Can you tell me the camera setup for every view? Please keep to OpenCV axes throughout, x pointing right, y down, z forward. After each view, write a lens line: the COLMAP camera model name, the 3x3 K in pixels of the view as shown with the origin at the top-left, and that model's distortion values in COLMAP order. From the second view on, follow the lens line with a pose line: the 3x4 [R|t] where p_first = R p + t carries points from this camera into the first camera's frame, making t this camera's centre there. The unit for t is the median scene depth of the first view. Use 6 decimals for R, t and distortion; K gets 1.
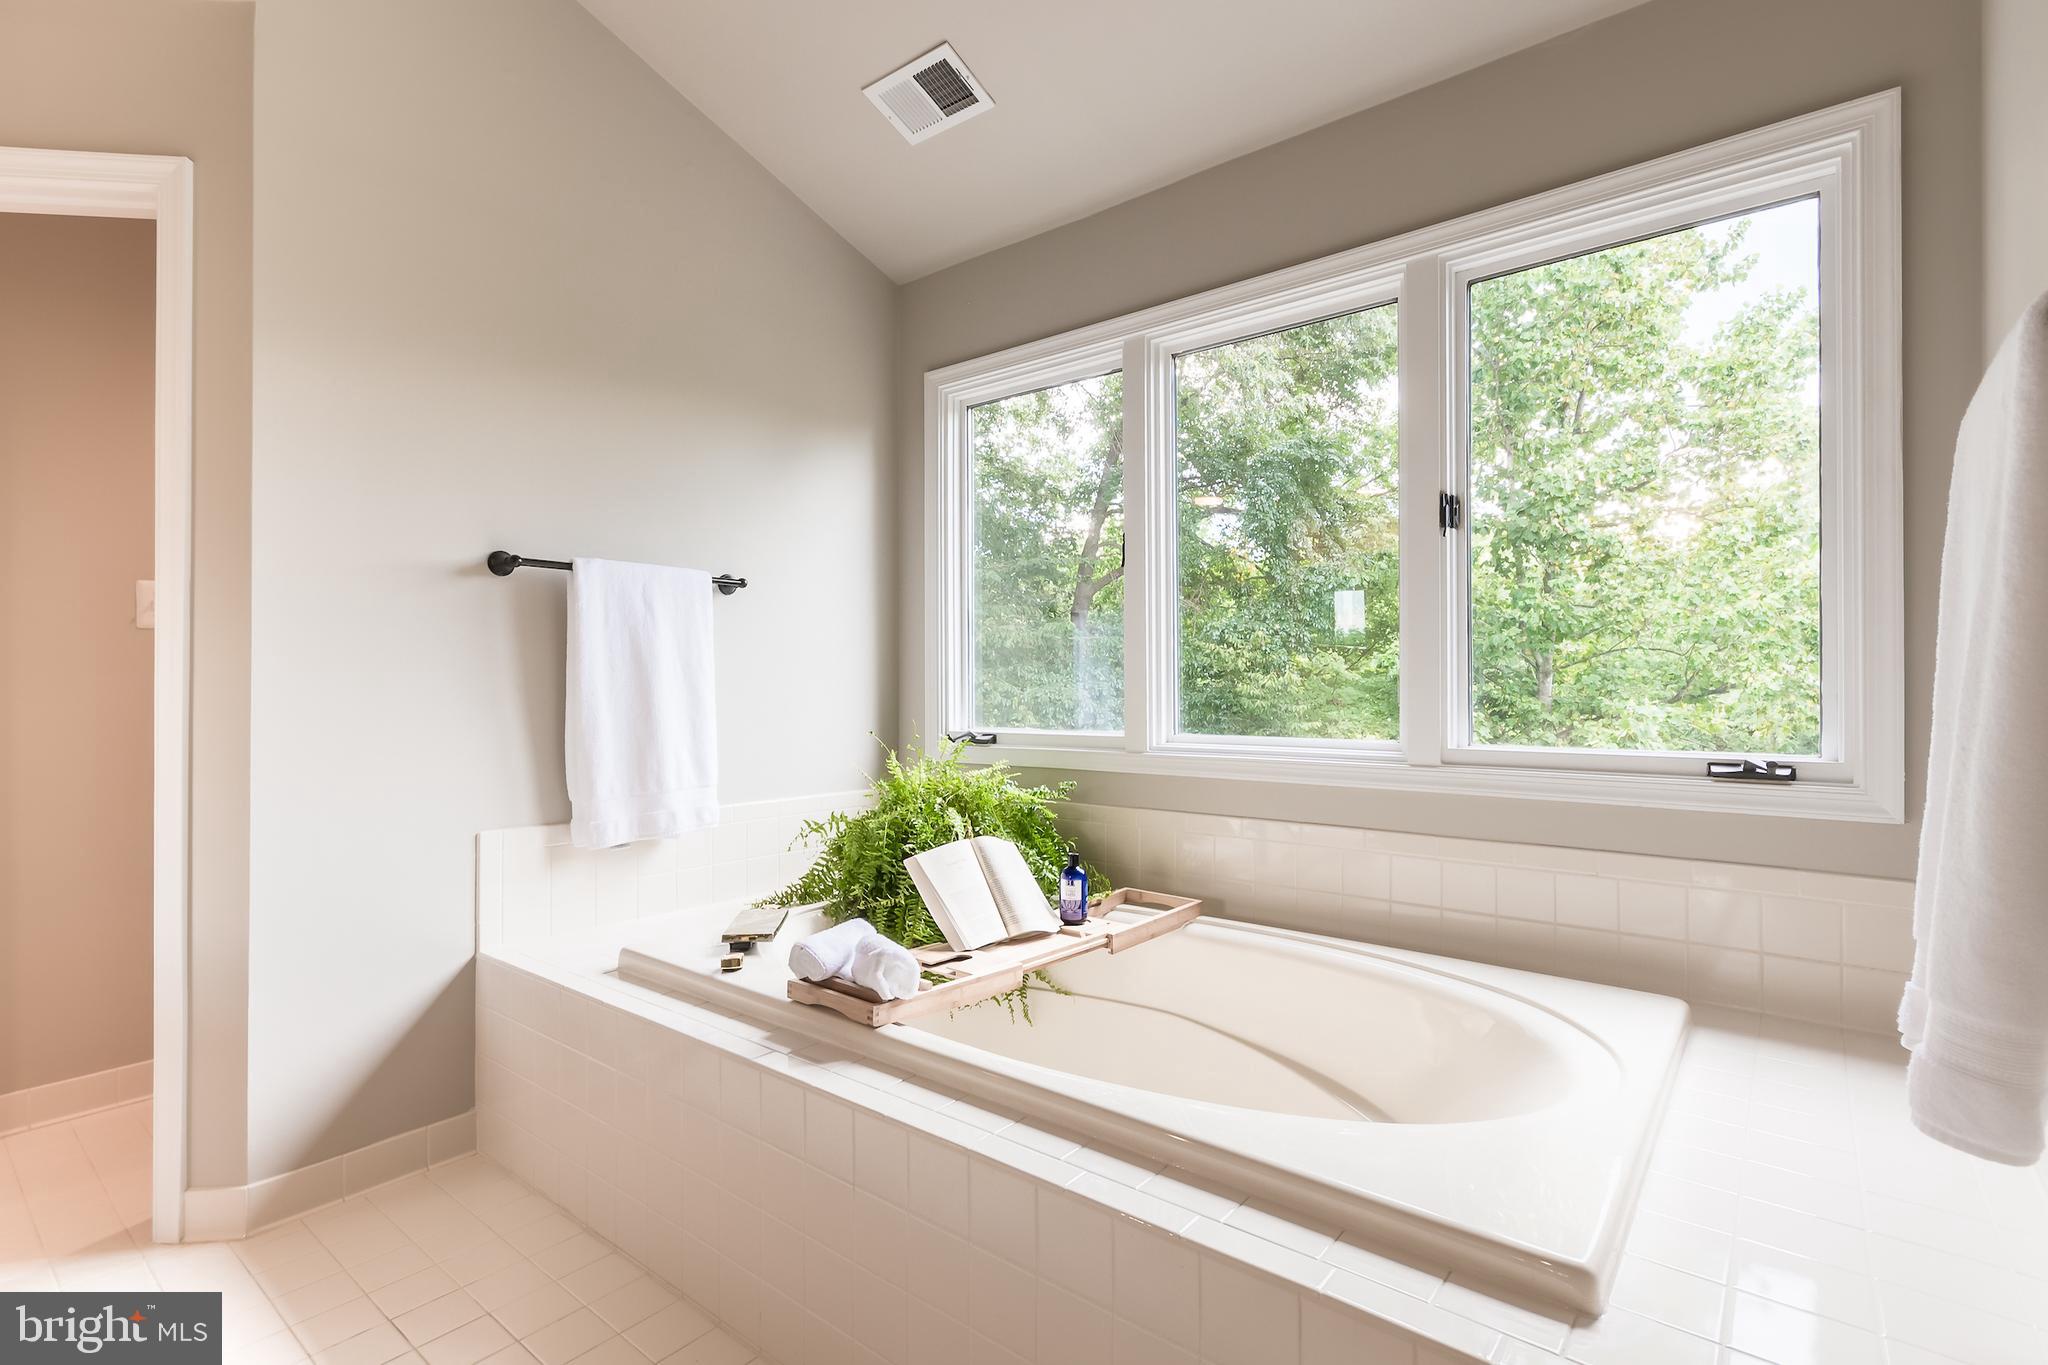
lens RADIAL K [[944.2, 0, 1026.0], [0, 944.2, 686.5], [0, 0, 1]] dist [0.007338, 0.000223]
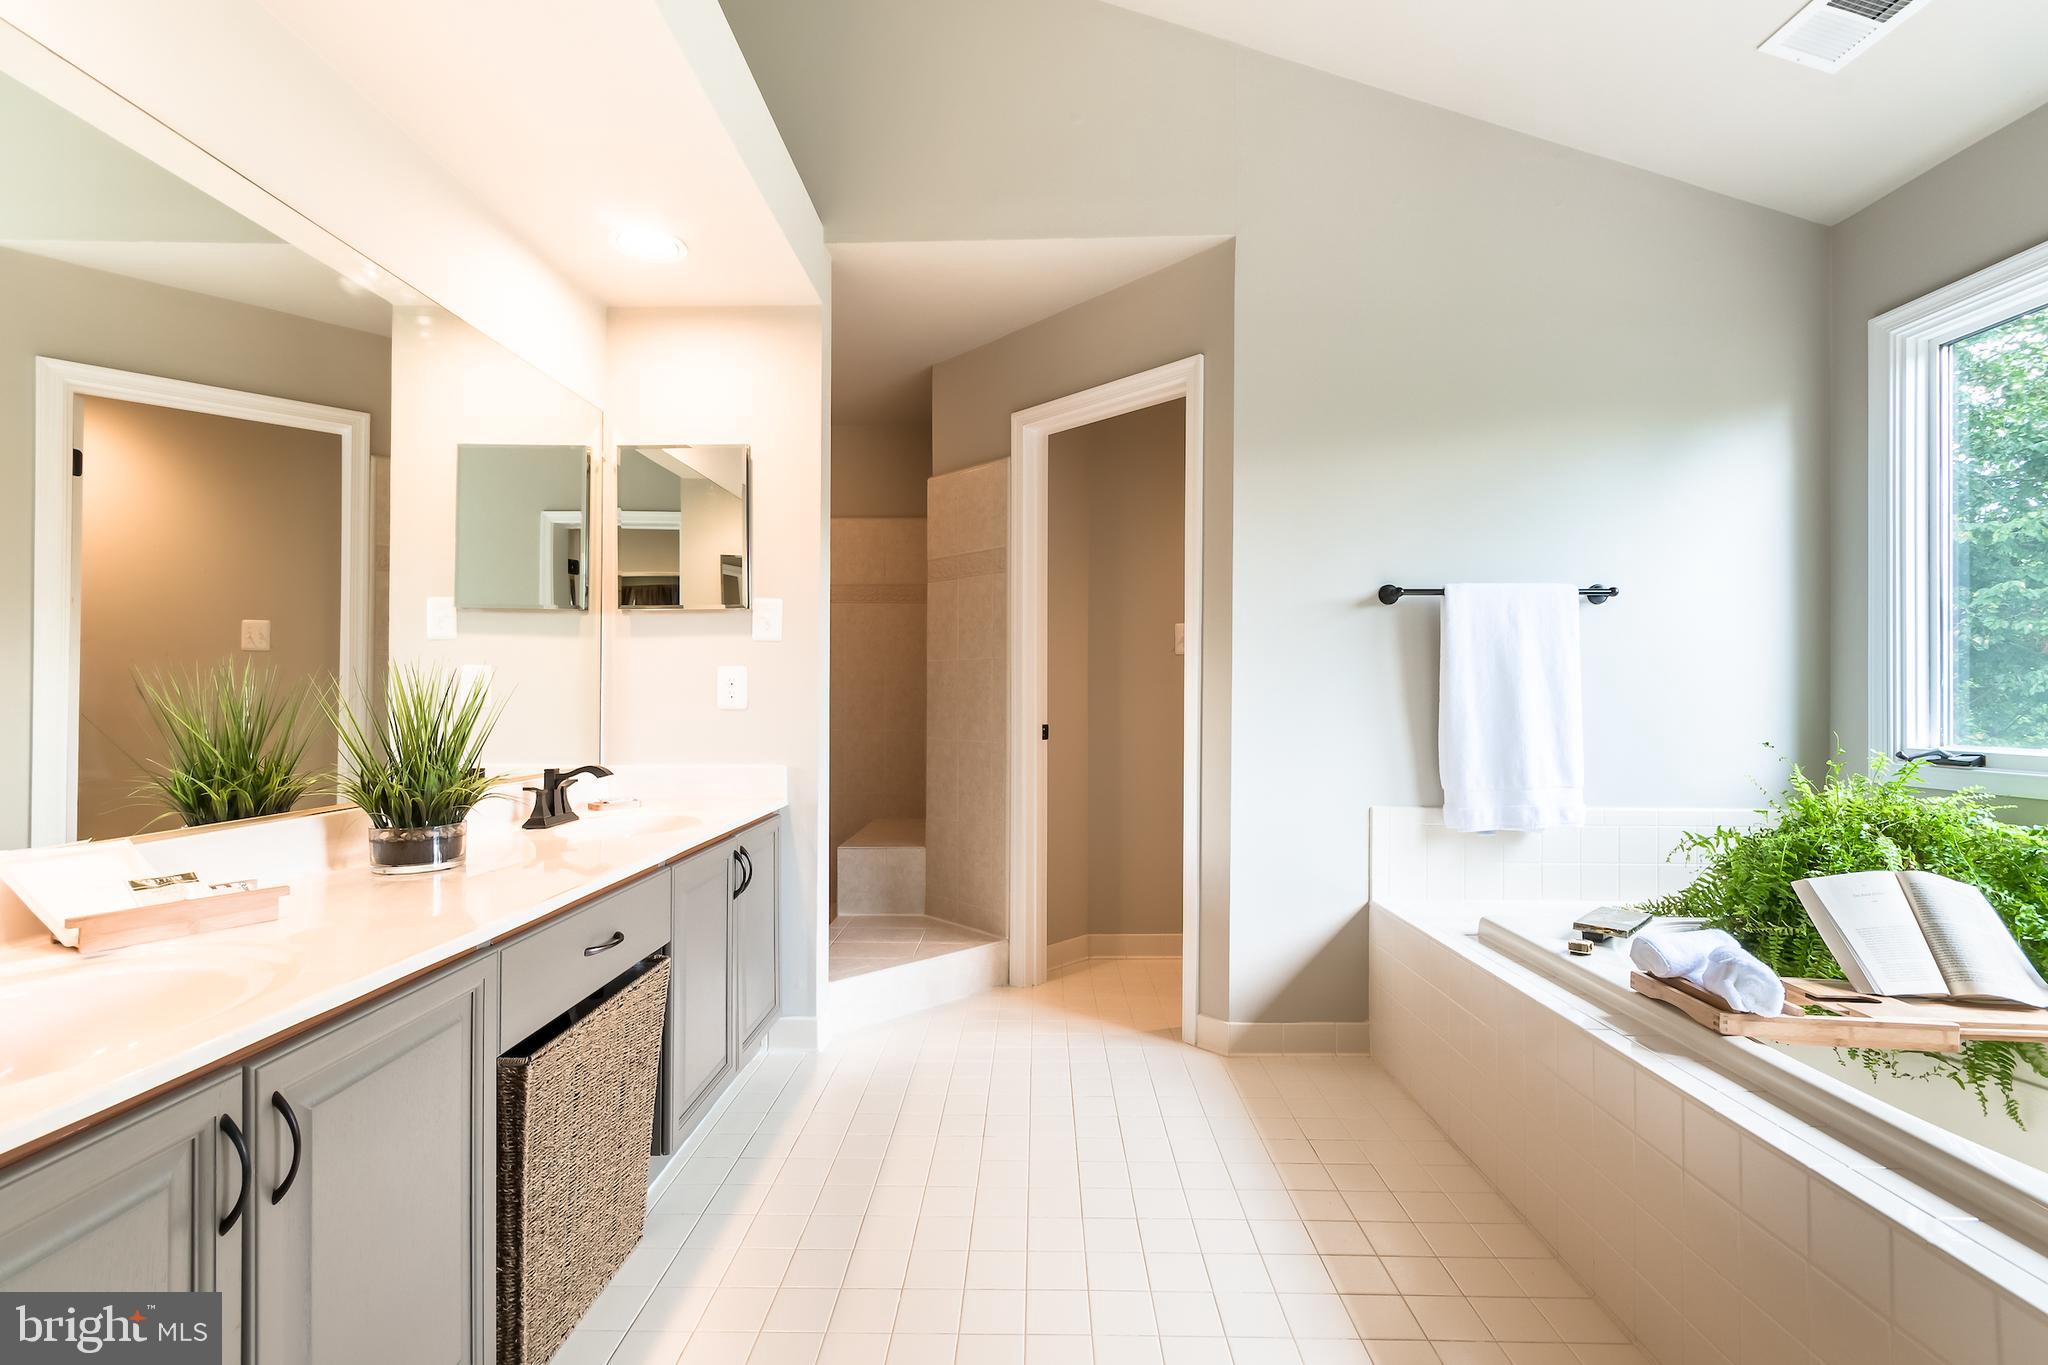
lens RADIAL K [[902.5, 0, 1016.4], [0, 902.5, 691.9], [0, 0, 1]] dist [0.008317, -0.000277]
pose [[0.601537, 0.000985, -0.798844, 0.107947], [-0.003046, 0.999995, -0.001061, 0.001908], [0.798839, 0.003071, 0.601537, -0.118004]]
